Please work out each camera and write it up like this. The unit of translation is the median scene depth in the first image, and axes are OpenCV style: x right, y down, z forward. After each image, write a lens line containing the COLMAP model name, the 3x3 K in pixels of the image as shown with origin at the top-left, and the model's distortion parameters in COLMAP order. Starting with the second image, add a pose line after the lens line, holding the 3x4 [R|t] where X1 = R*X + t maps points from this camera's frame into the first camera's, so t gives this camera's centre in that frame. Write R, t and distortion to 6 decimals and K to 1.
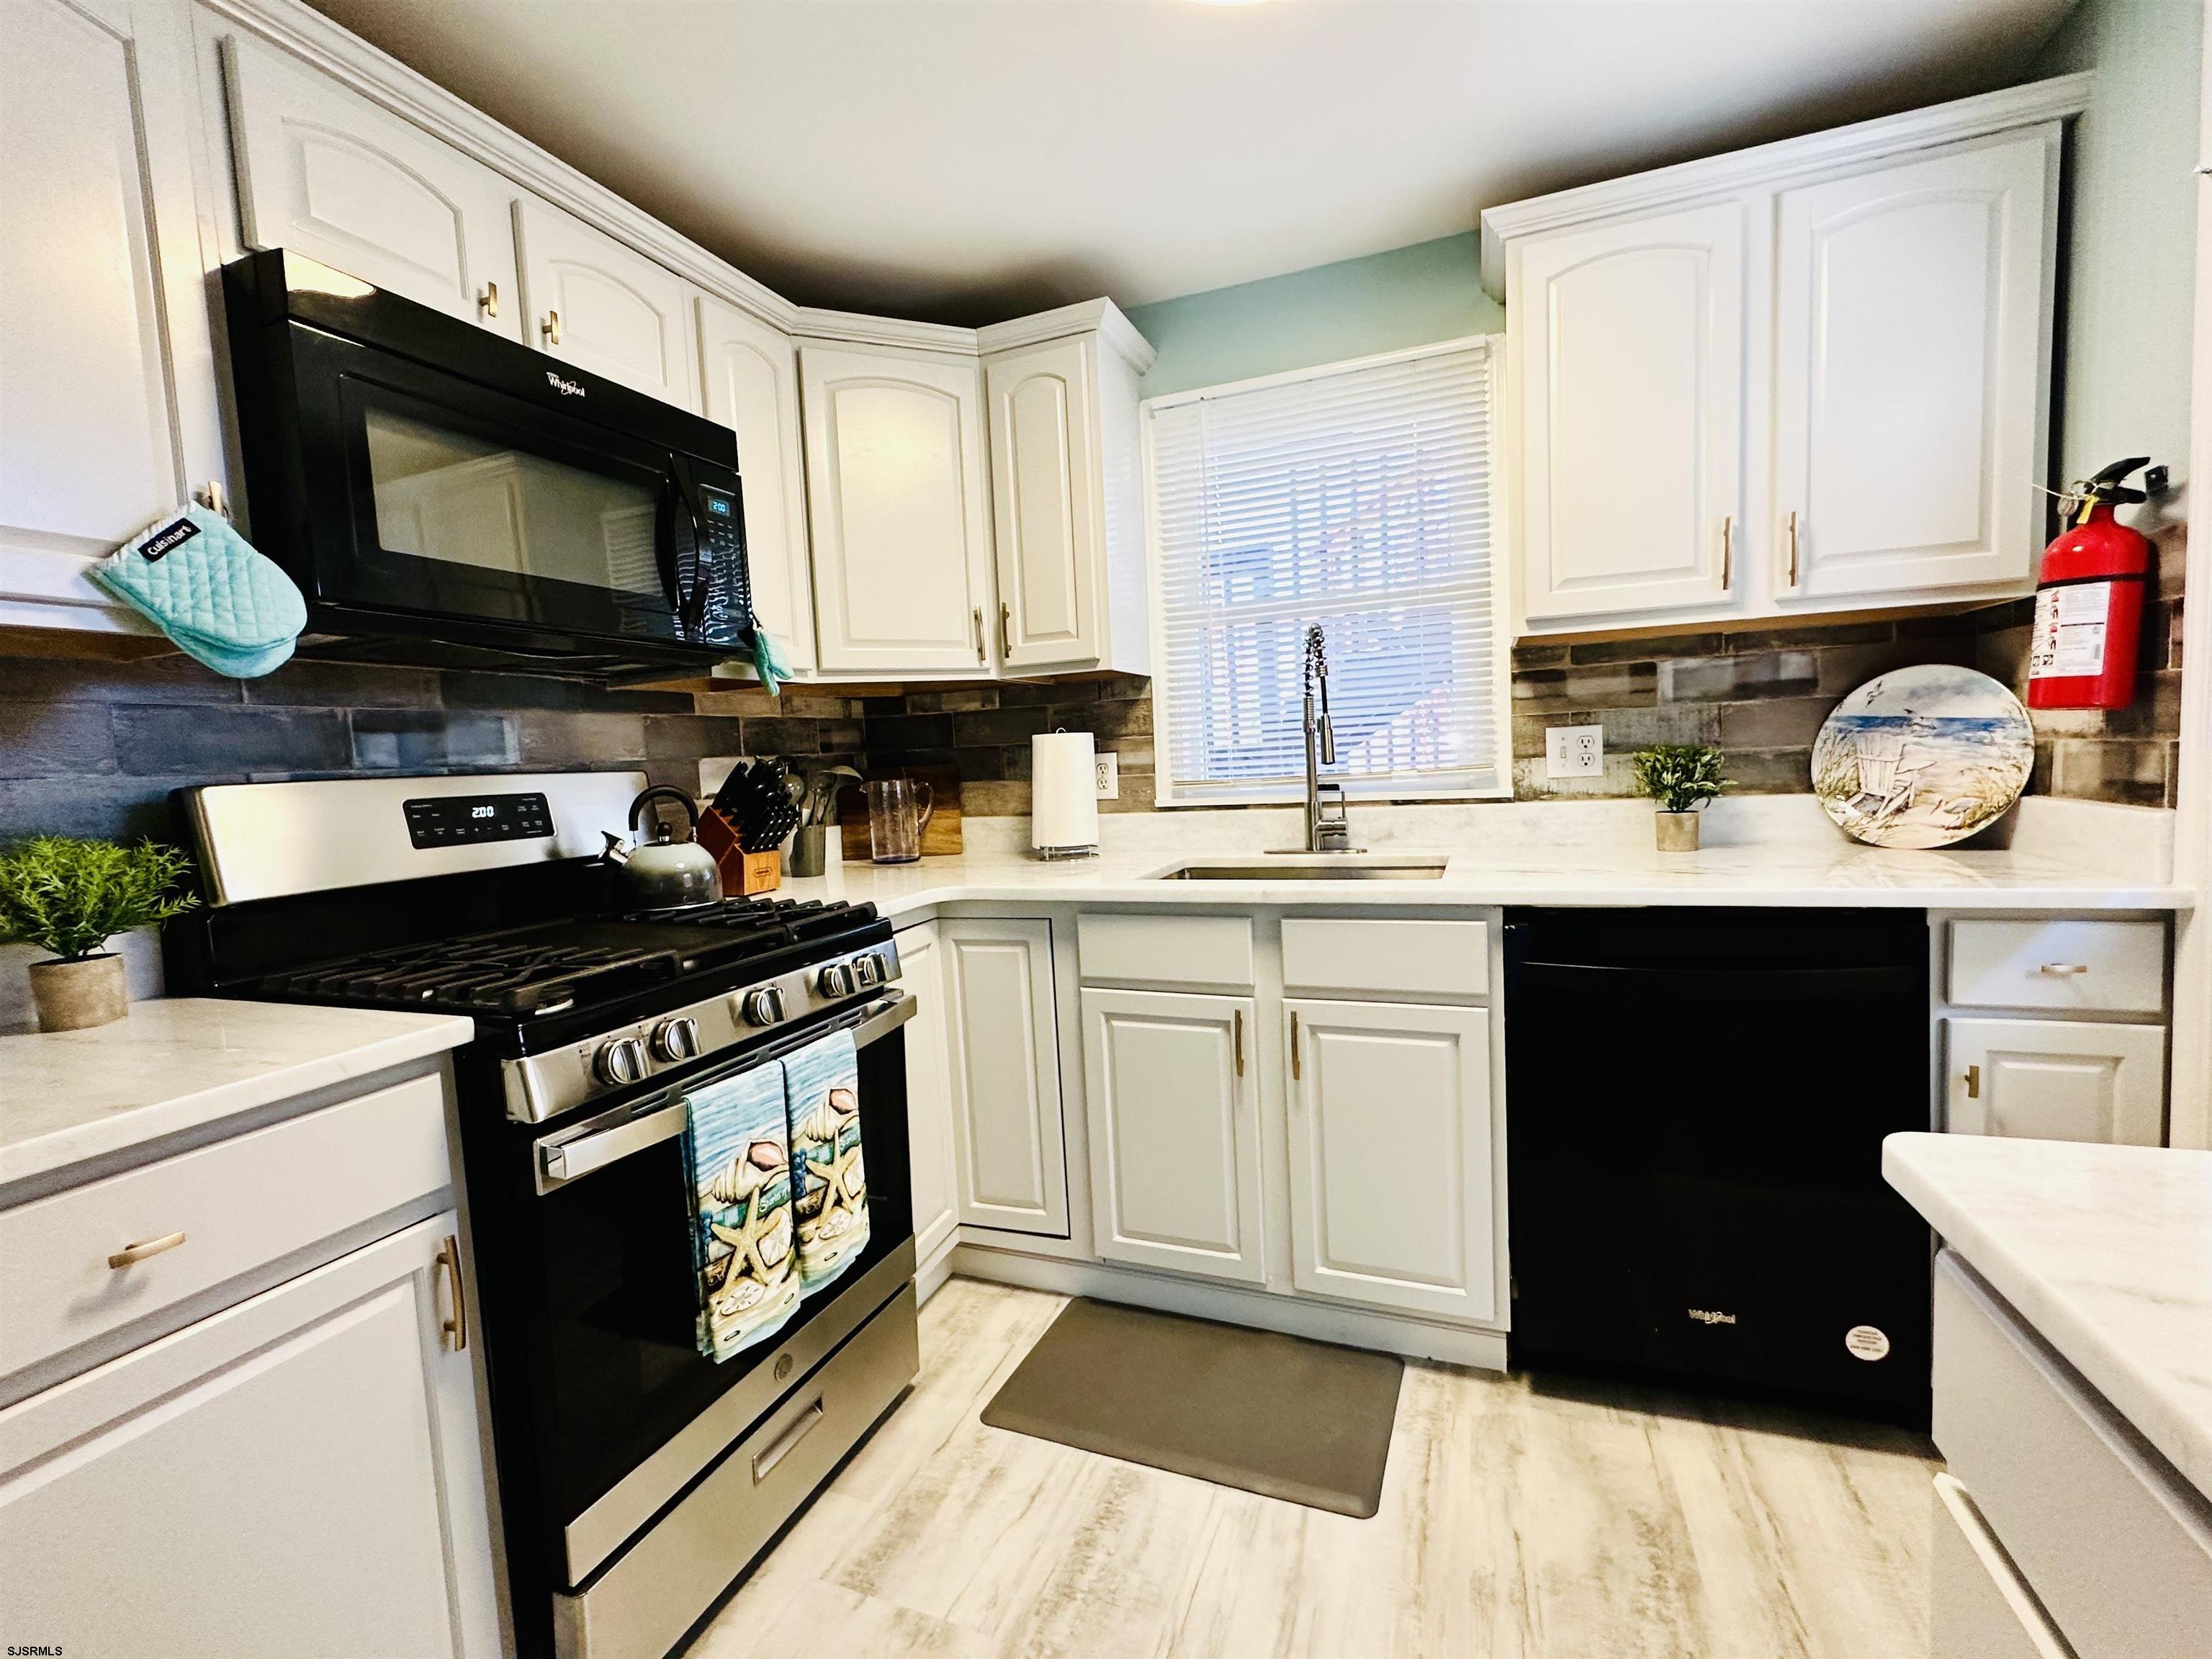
lens RADIAL K [[965.9, 0, 1099.9], [0, 965.9, 842.9], [0, 0, 1]] dist [-0.006393, 0.001816]
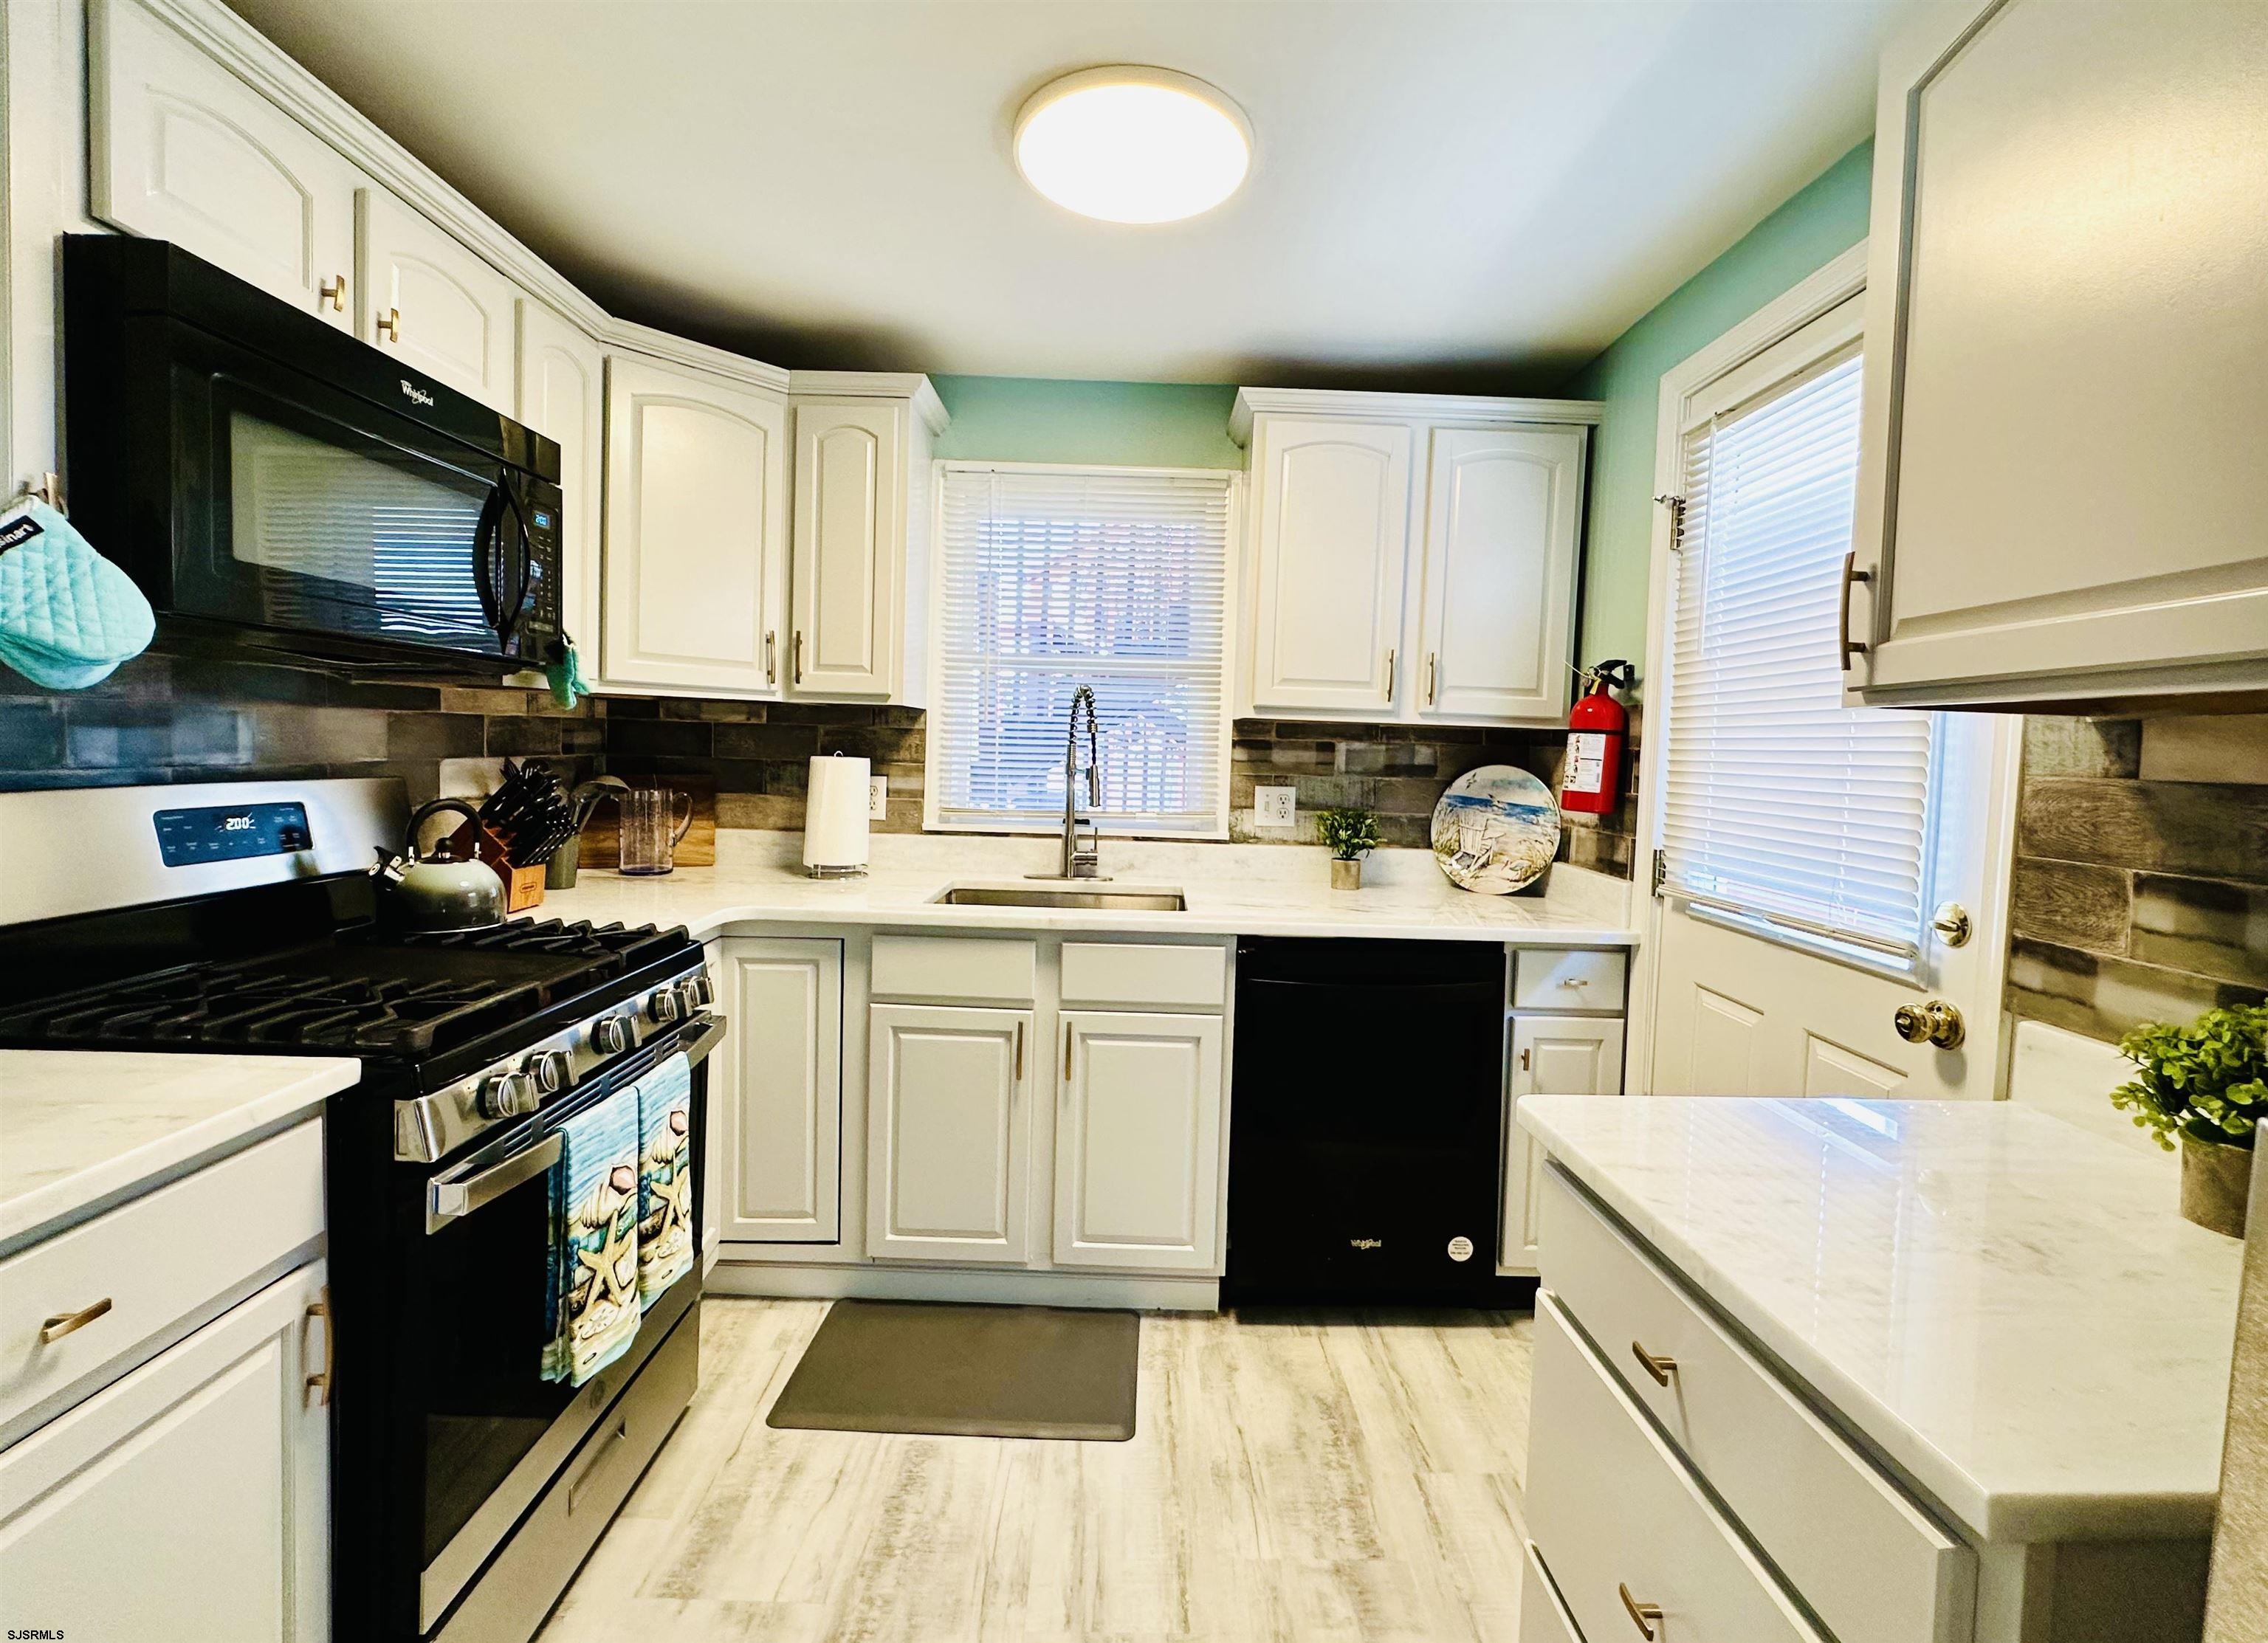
lens RADIAL K [[993.7, 0, 1133.1], [0, 993.7, 802.9], [0, 0, 1]] dist [-0.003994, 0.000196]
pose [[0.924370, 0.055675, 0.377412, -0.219329], [-0.044125, 0.998257, -0.039187, -0.052147], [-0.378936, 0.019570, 0.925216, -0.168696]]
